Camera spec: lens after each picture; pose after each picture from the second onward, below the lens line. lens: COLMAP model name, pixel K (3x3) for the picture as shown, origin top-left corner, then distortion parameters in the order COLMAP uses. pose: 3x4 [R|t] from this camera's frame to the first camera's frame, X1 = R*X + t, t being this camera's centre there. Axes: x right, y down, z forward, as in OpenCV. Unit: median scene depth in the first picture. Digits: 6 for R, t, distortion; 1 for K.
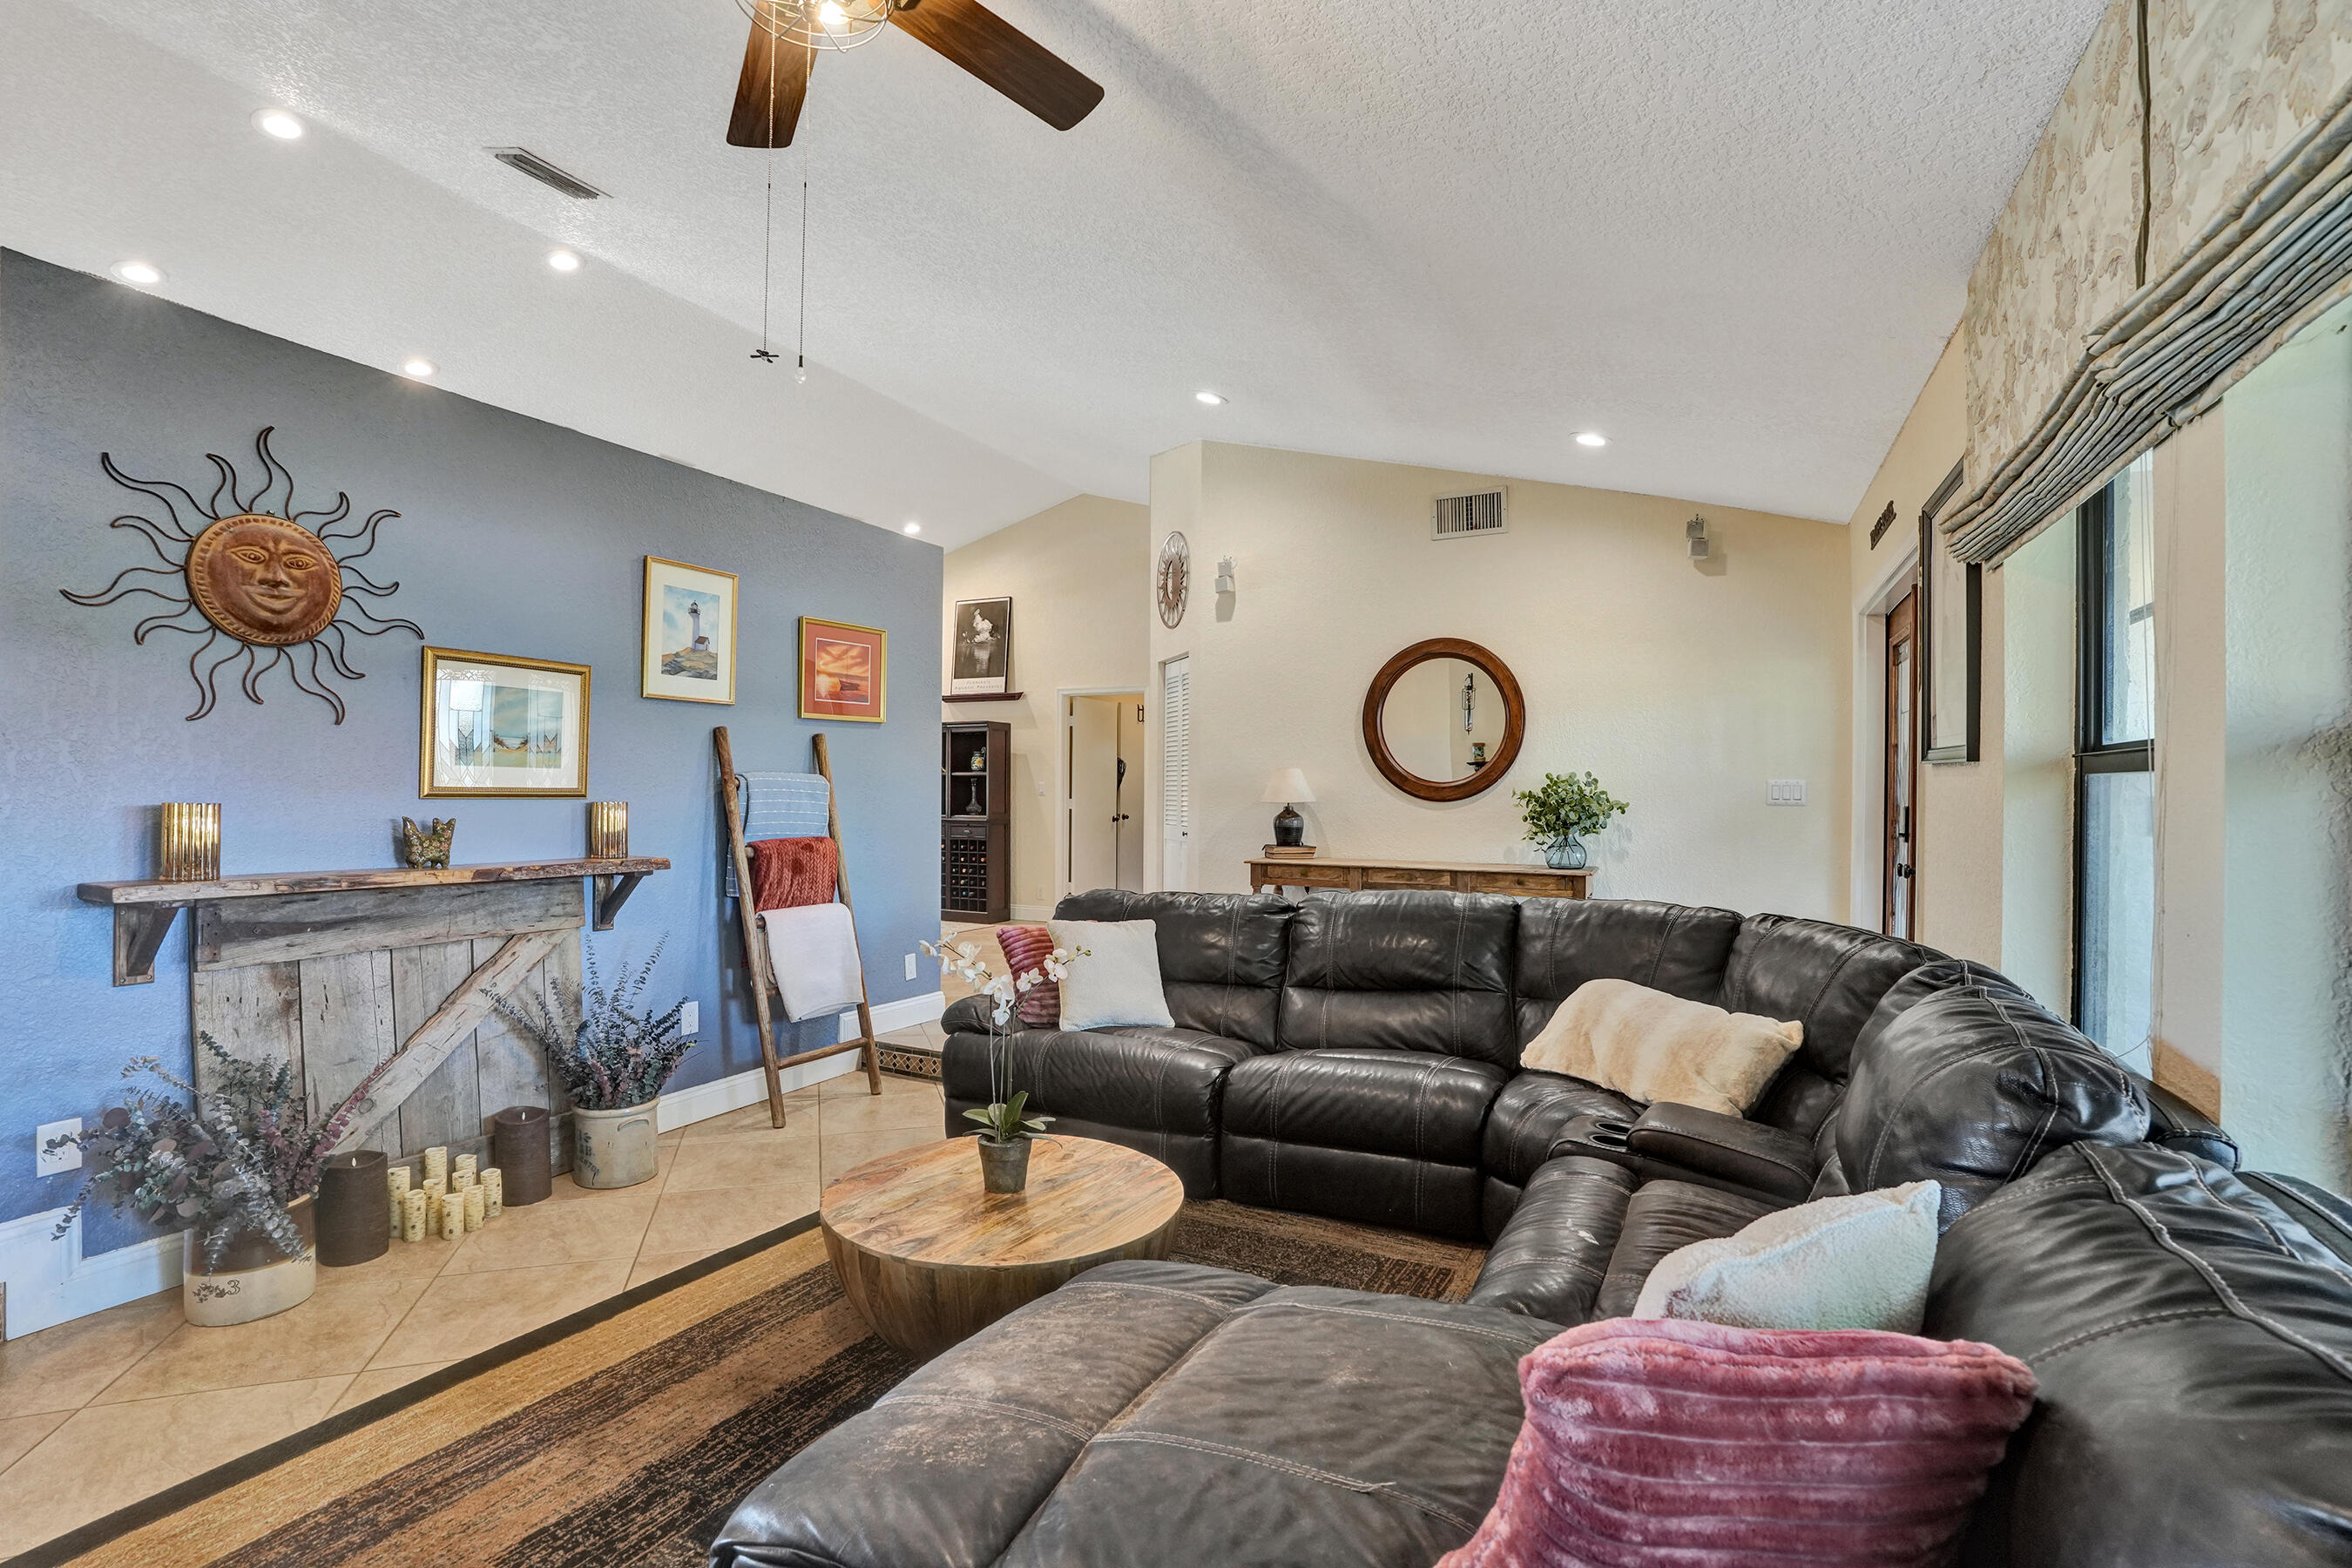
lens RADIAL K [[1095.0, 0, 1181.2], [0, 1095.0, 781.3], [0, 0, 1]] dist [-0.070369, 0.026987]
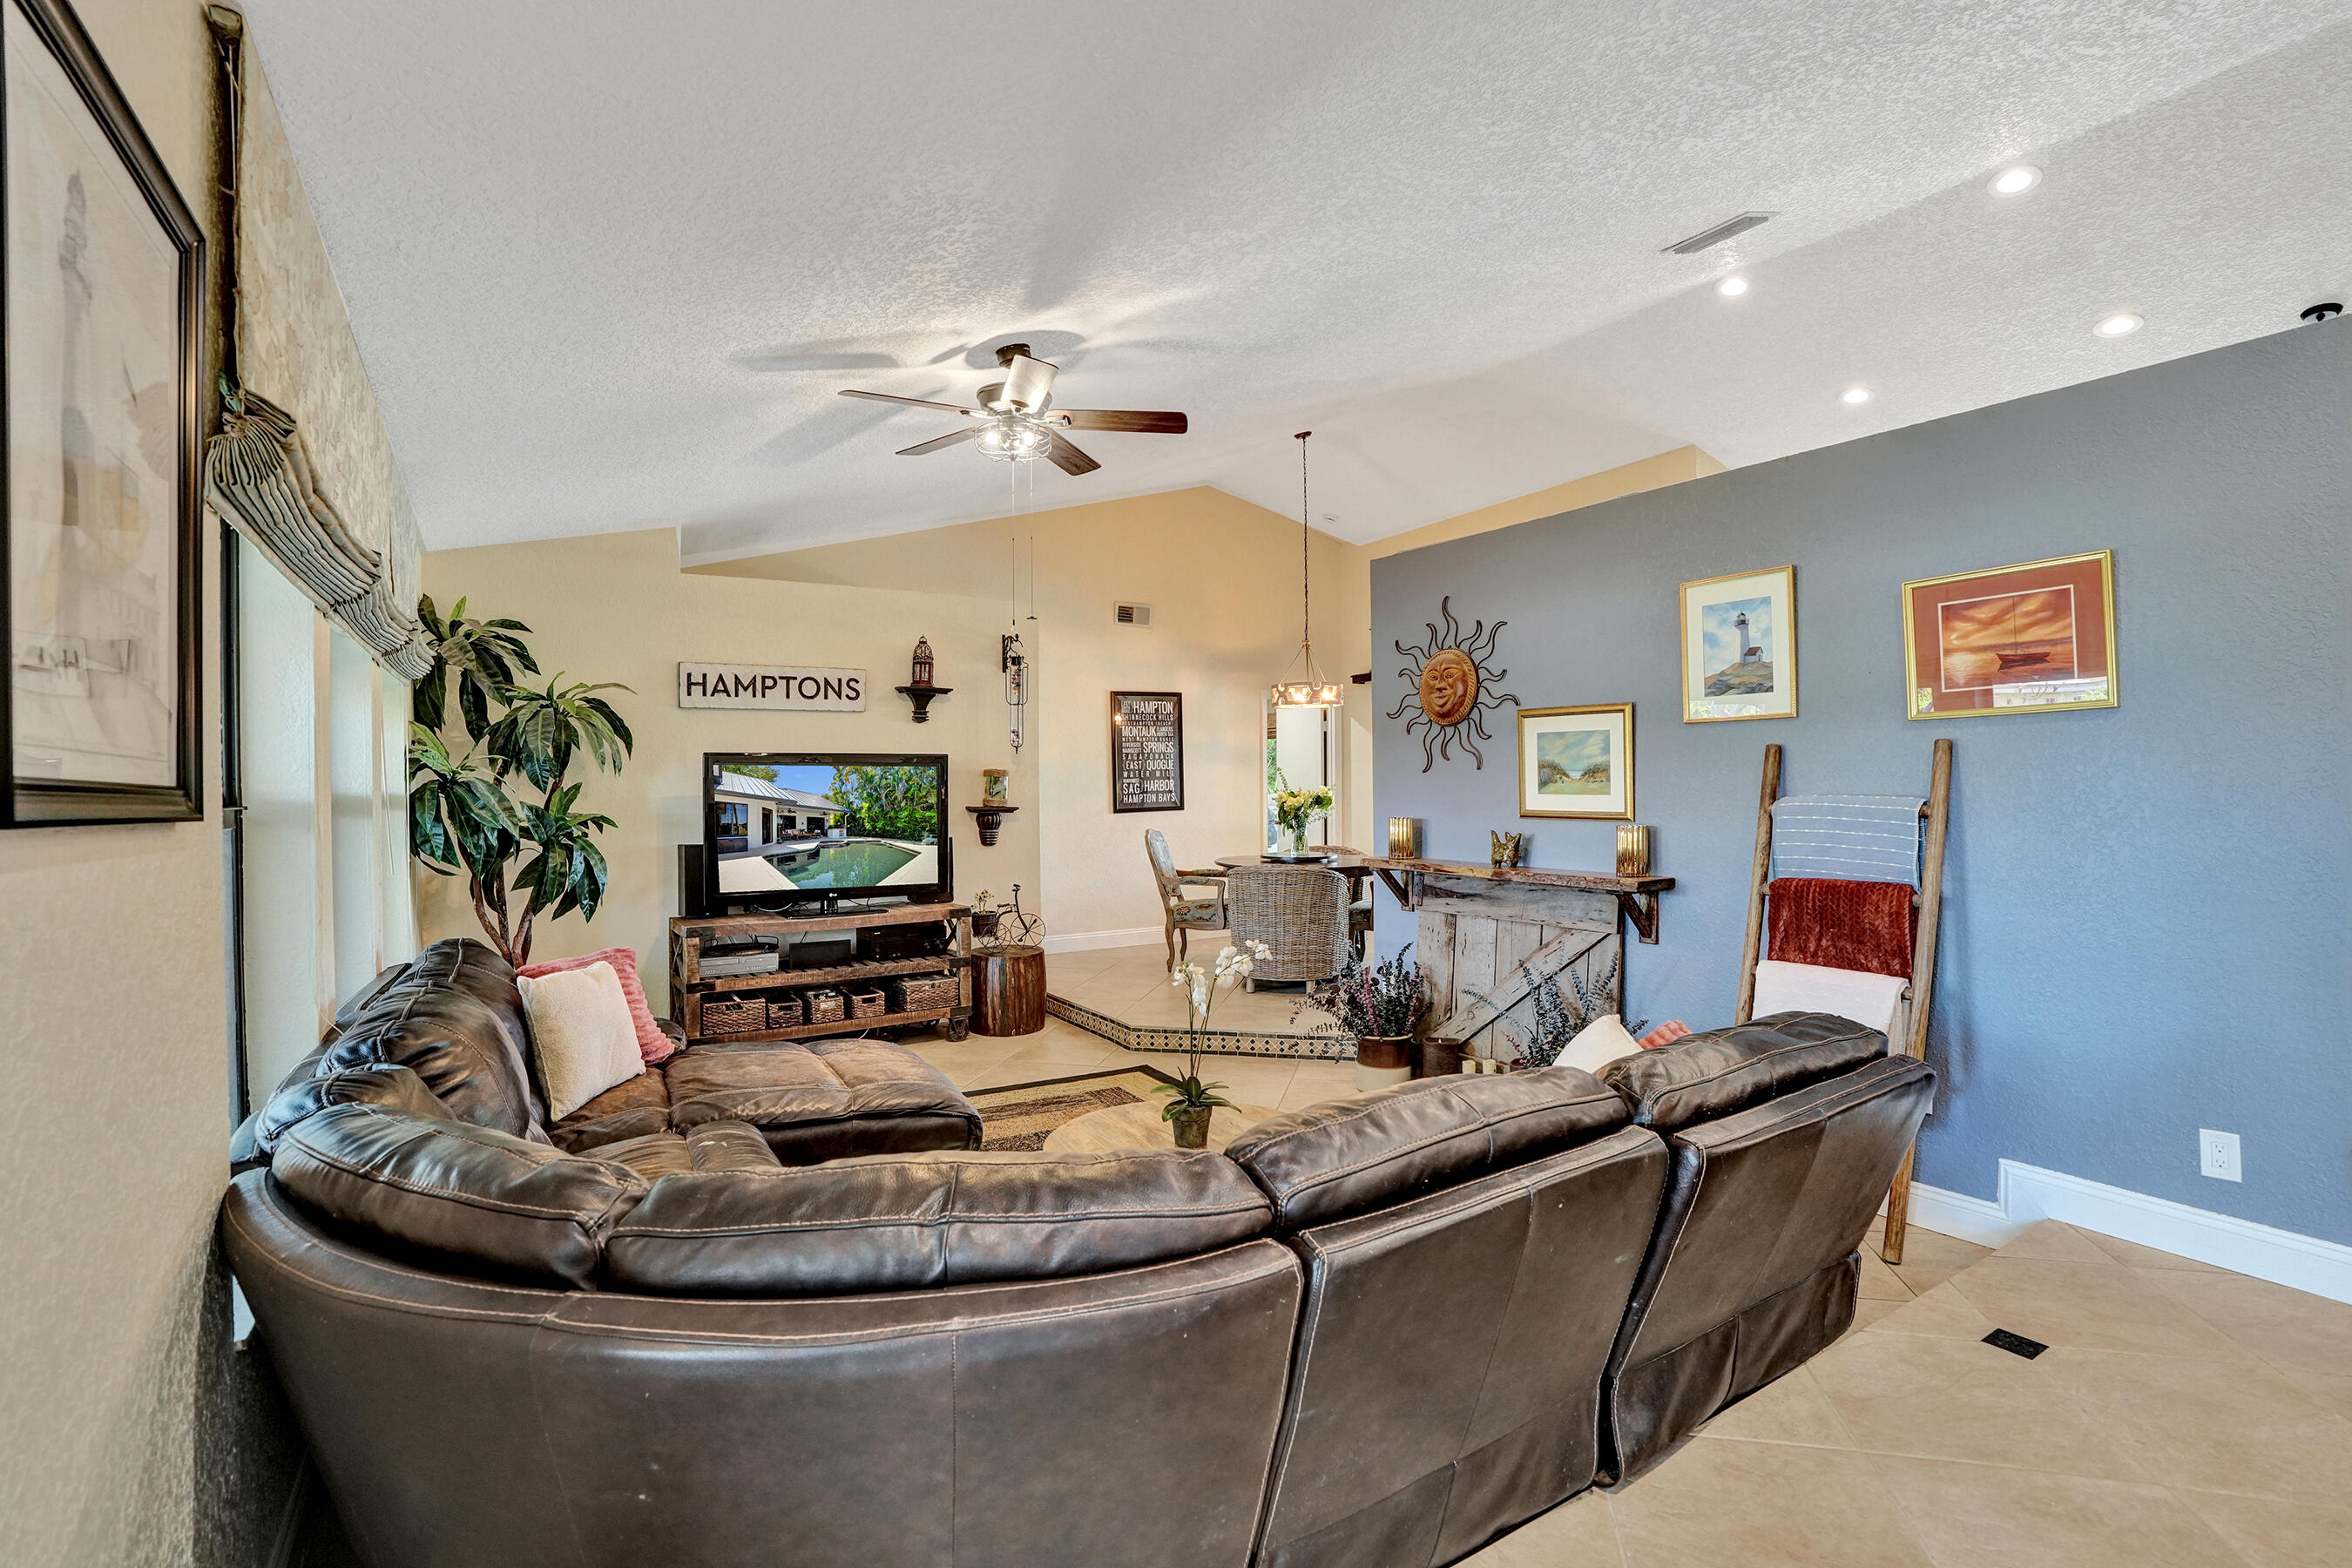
lens RADIAL K [[1095.0, 0, 1169.7], [0, 1095.0, 785.1], [0, 0, 1]] dist [-0.070369, 0.026987]
pose [[-0.533018, -0.000228, -0.846104, 0.593838], [0.012928, 0.999881, -0.008414, -0.016806], [0.846005, -0.015423, -0.532952, 1.080923]]
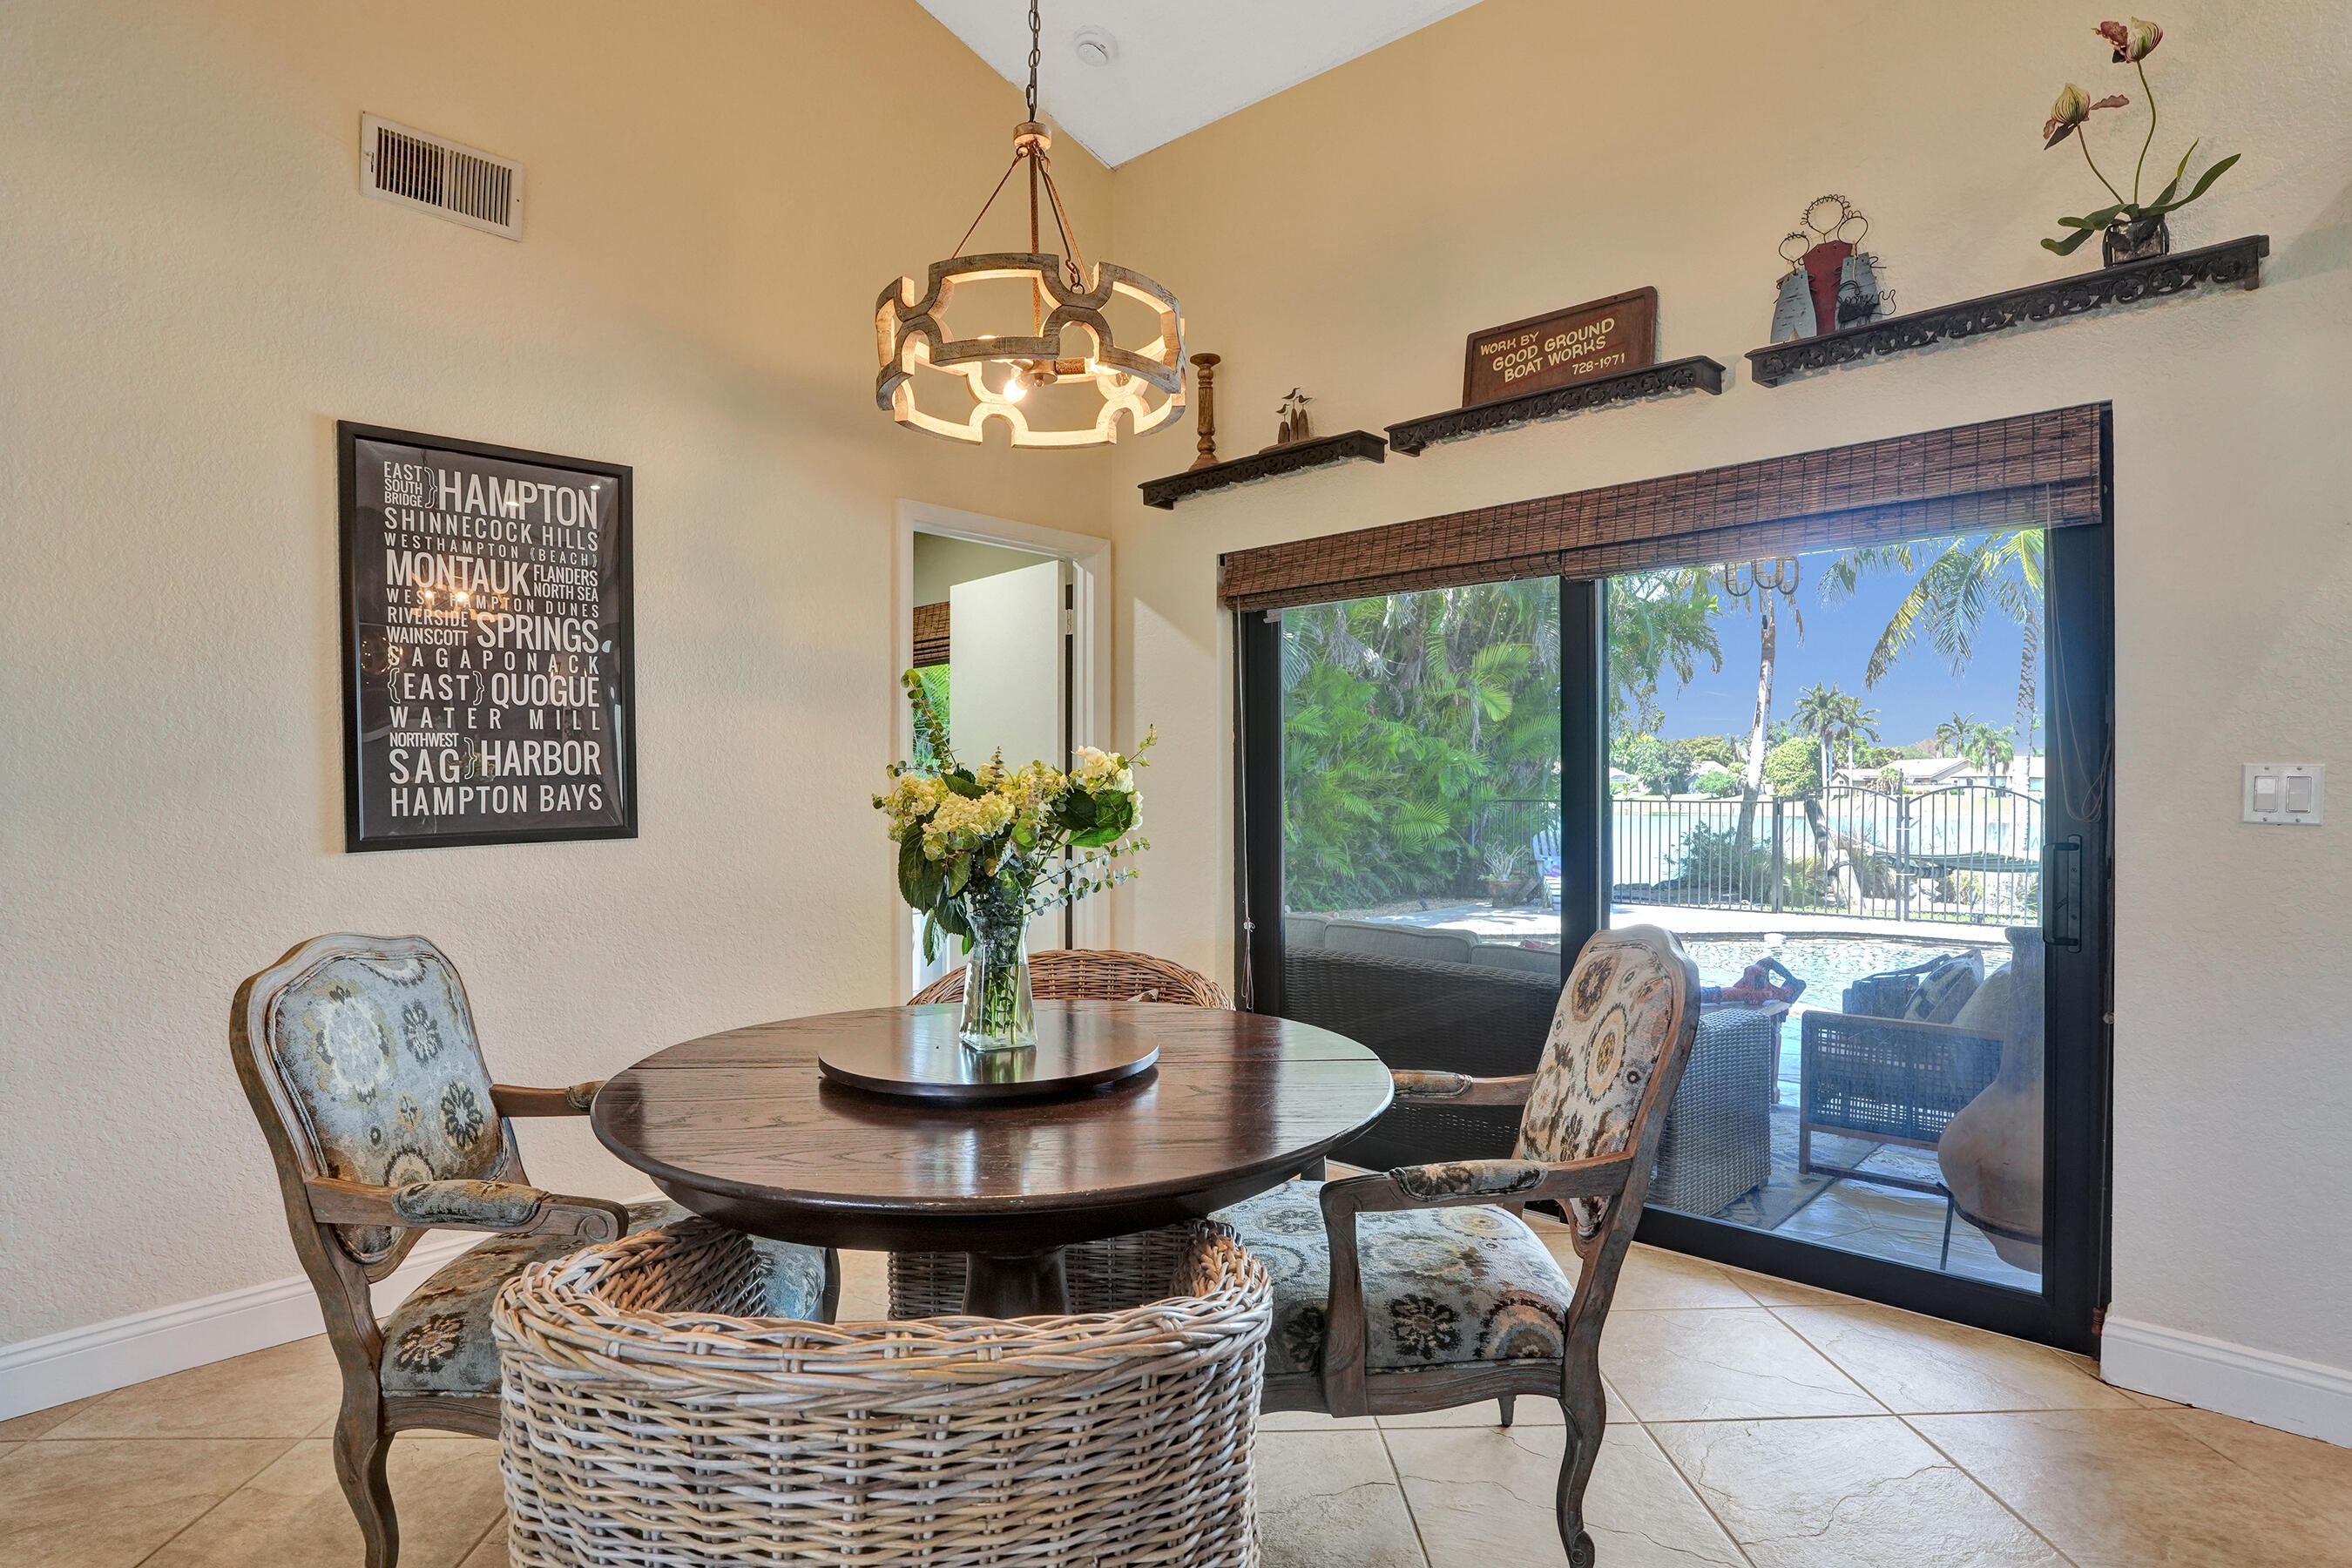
lens RADIAL K [[1235.3, 0, 1173.2], [0, 1235.3, 790.3], [0, 0, 1]] dist [-0.029619, 0.000611]
pose [[-0.306102, -0.002568, -0.951995, -0.610311], [0.007724, 0.999957, -0.005181, -0.008542], [0.951967, -0.008939, -0.306069, 0.512962]]
